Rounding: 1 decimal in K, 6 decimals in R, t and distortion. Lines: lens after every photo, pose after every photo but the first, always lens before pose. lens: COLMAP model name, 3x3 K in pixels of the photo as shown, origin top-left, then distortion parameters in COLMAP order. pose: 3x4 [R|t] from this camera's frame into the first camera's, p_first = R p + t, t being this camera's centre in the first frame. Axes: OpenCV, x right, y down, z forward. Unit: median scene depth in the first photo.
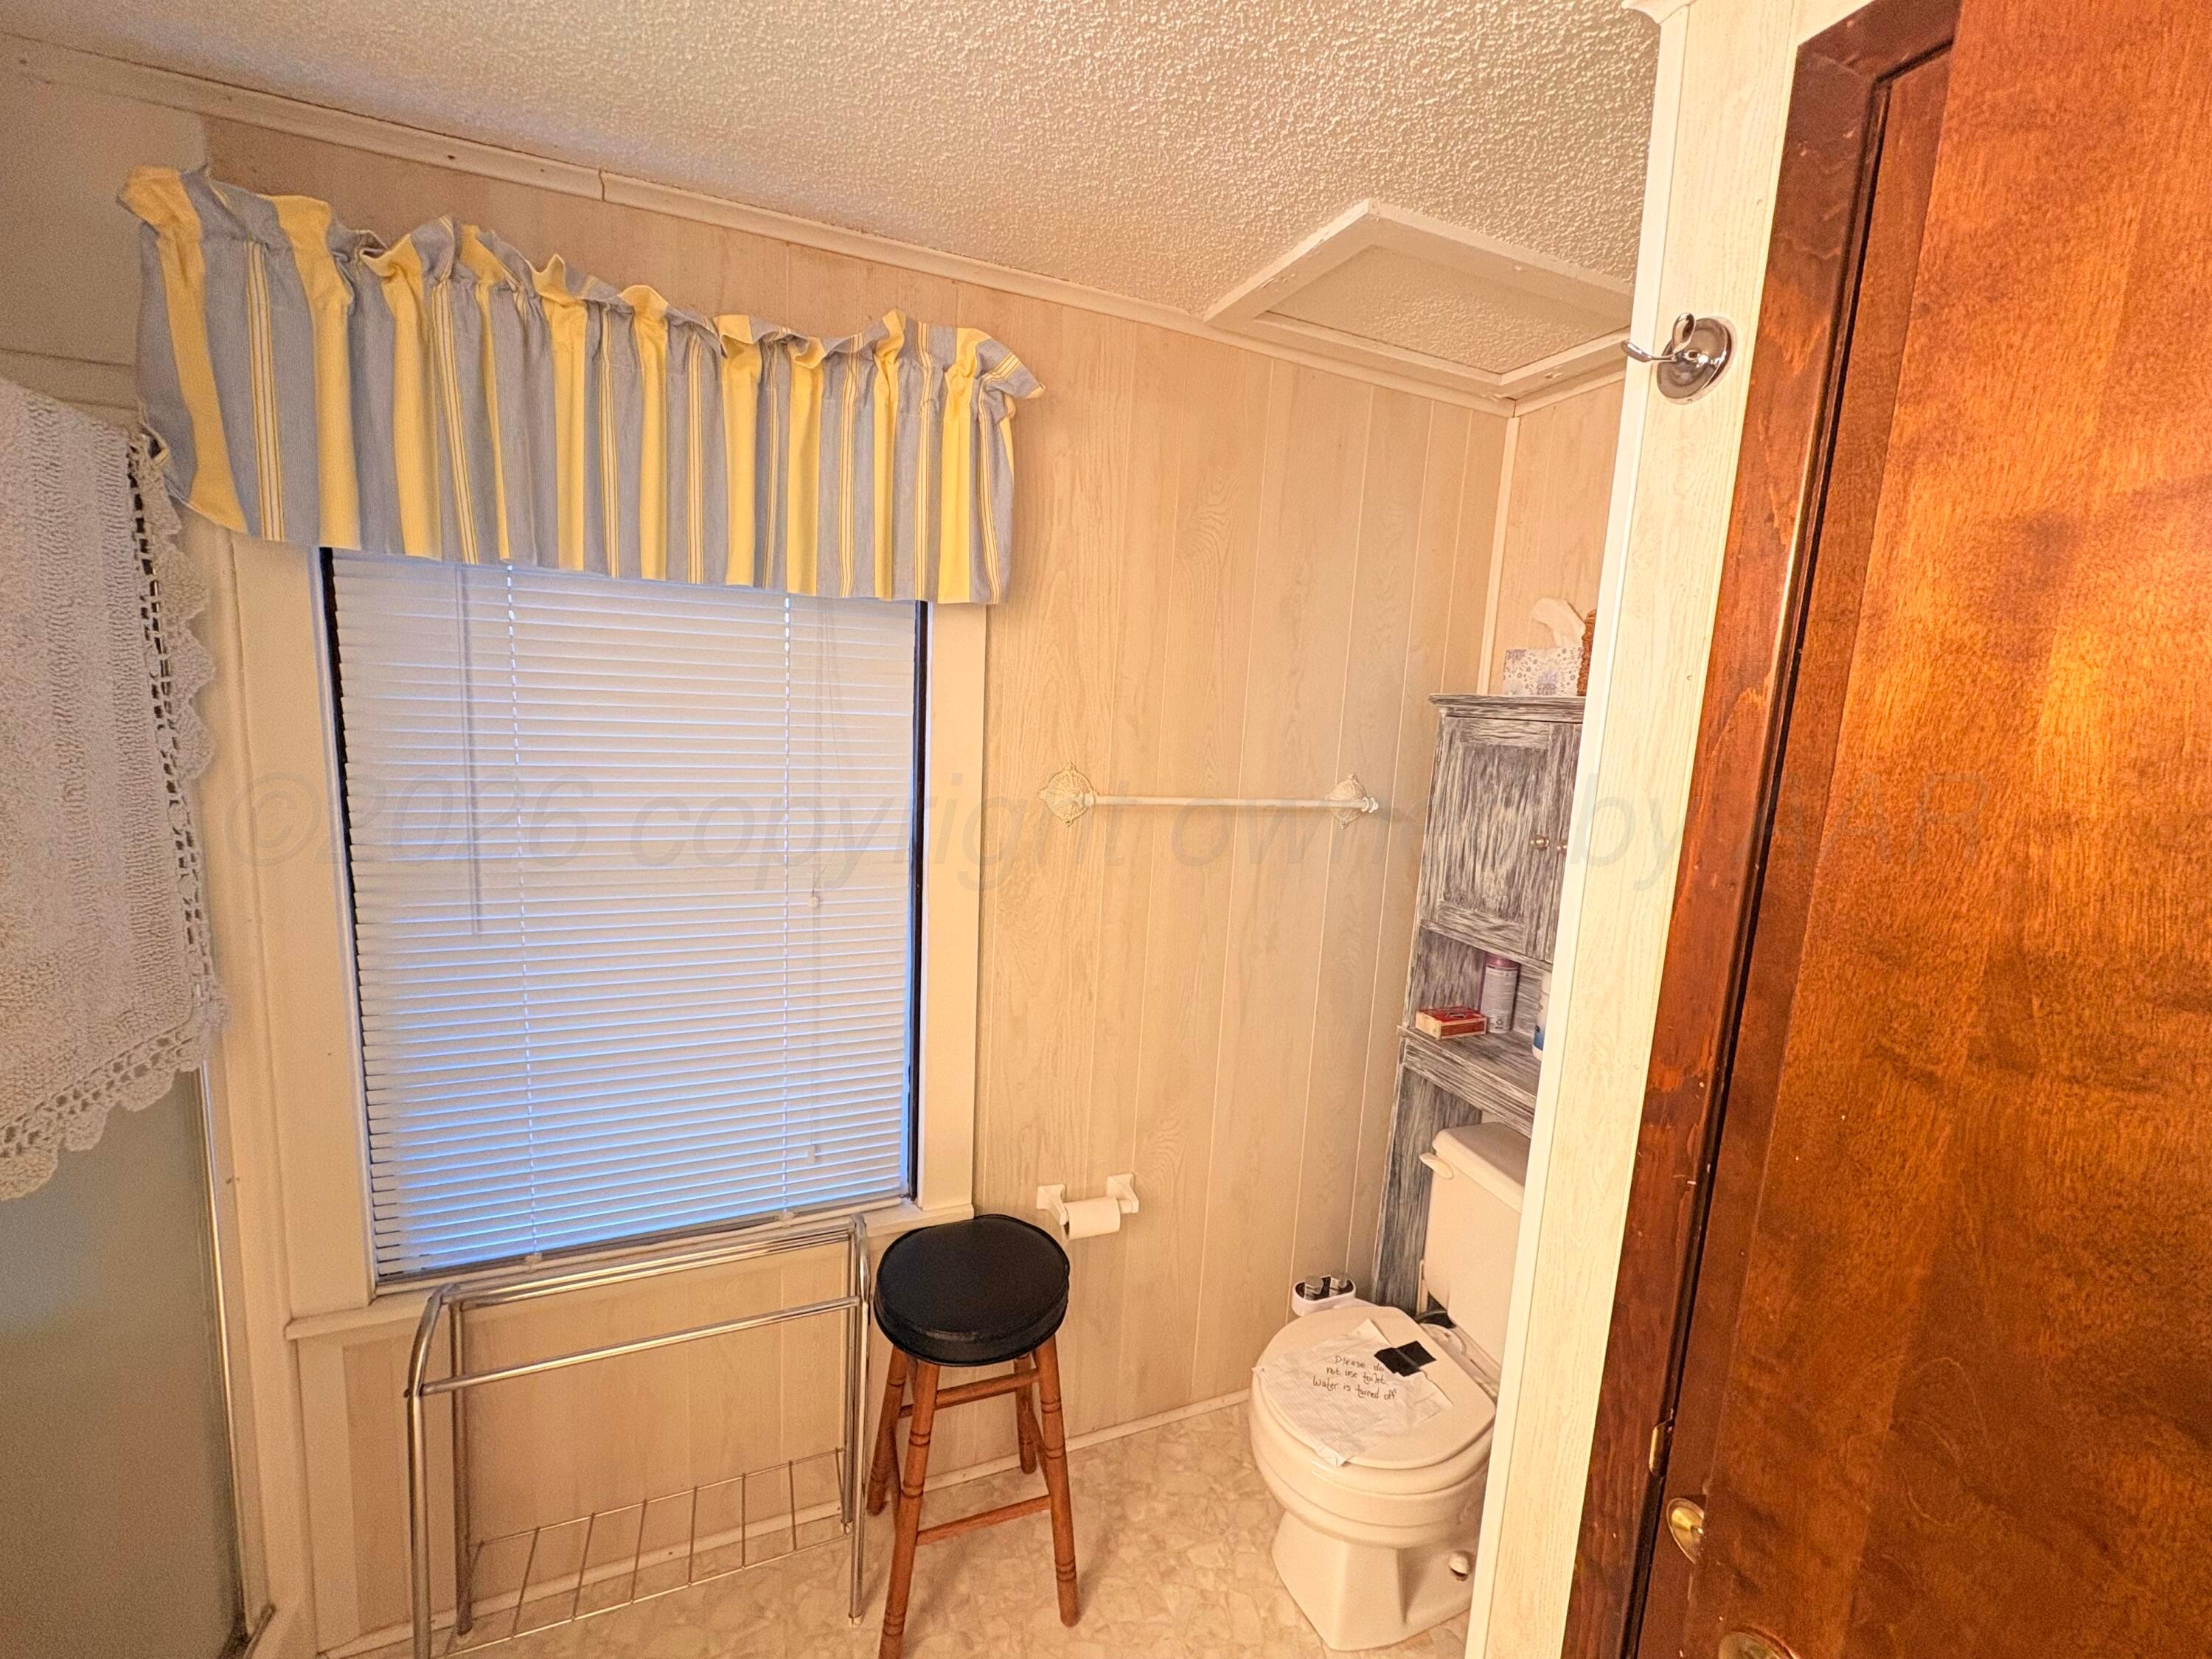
lens RADIAL K [[881.6, 0, 1107.4], [0, 881.6, 828.9], [0, 0, 1]] dist [-0.000970, 0.001096]
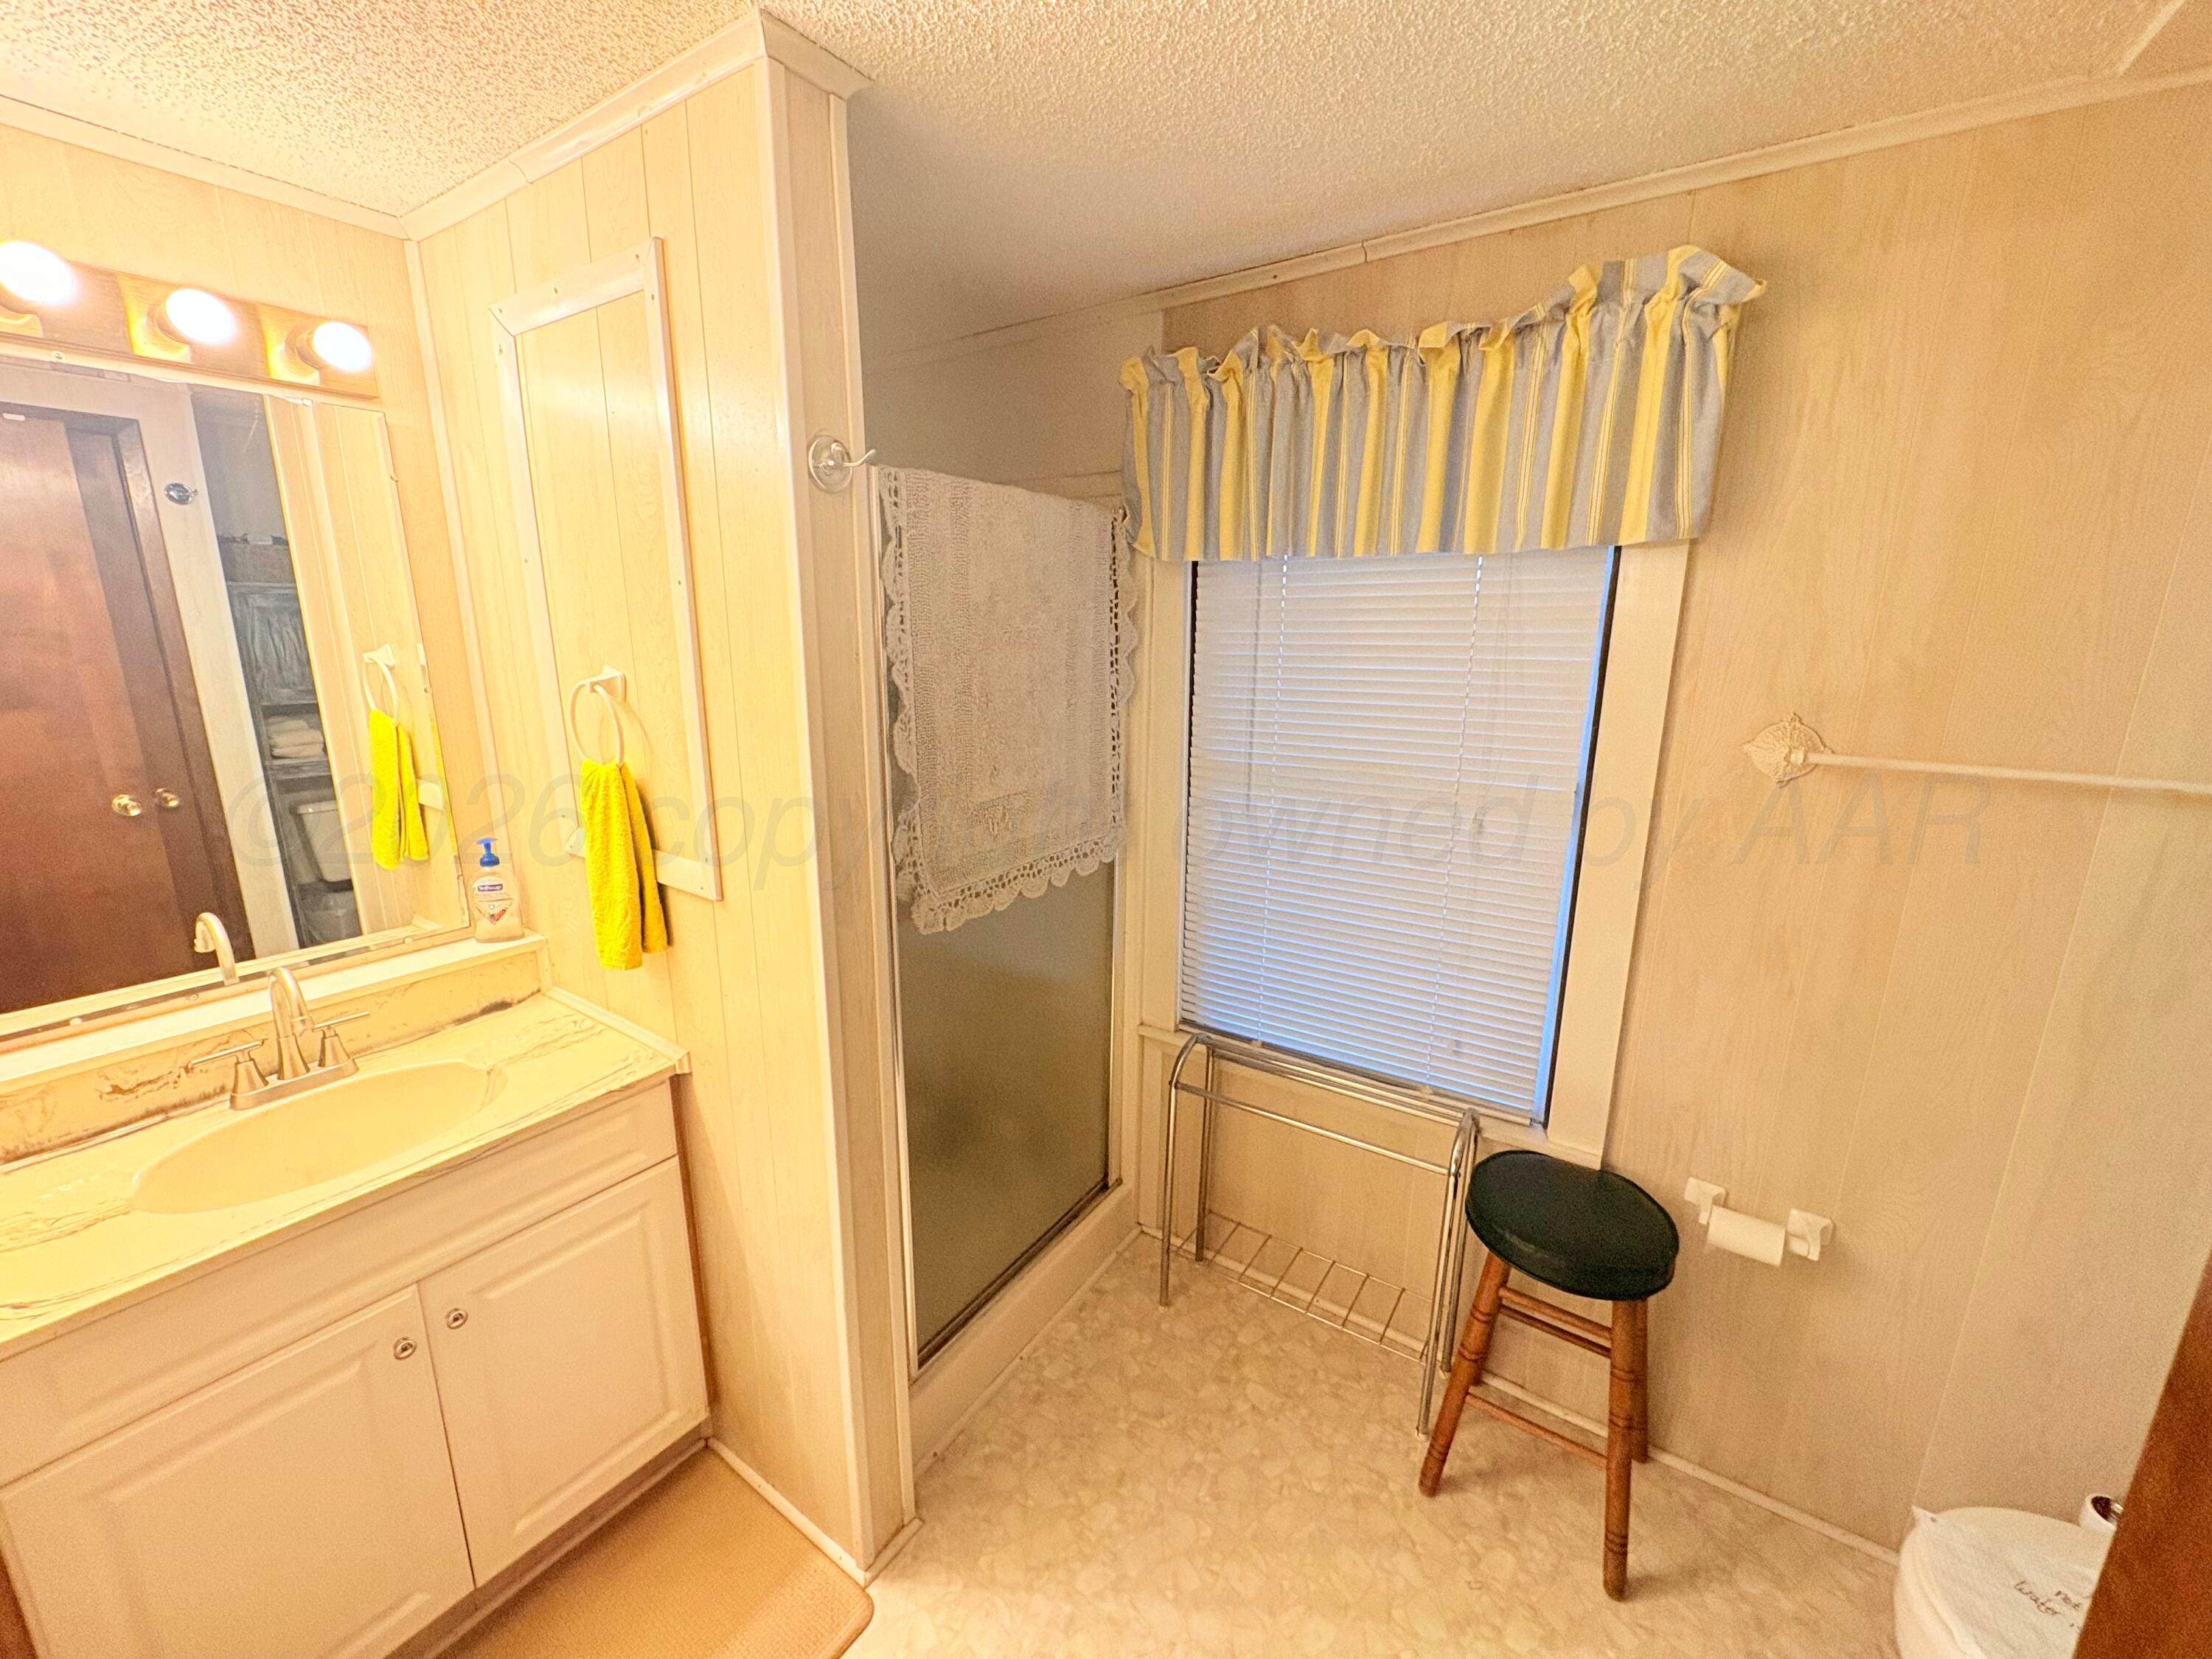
lens RADIAL K [[881.6, 0, 1098.5], [0, 881.6, 828.7], [0, 0, 1]] dist [-0.000970, 0.001096]
pose [[0.562458, 0.140970, -0.814720, 0.359685], [-0.095203, 0.989847, 0.105547, 0.012354], [0.821326, 0.018198, 0.570168, -0.045887]]
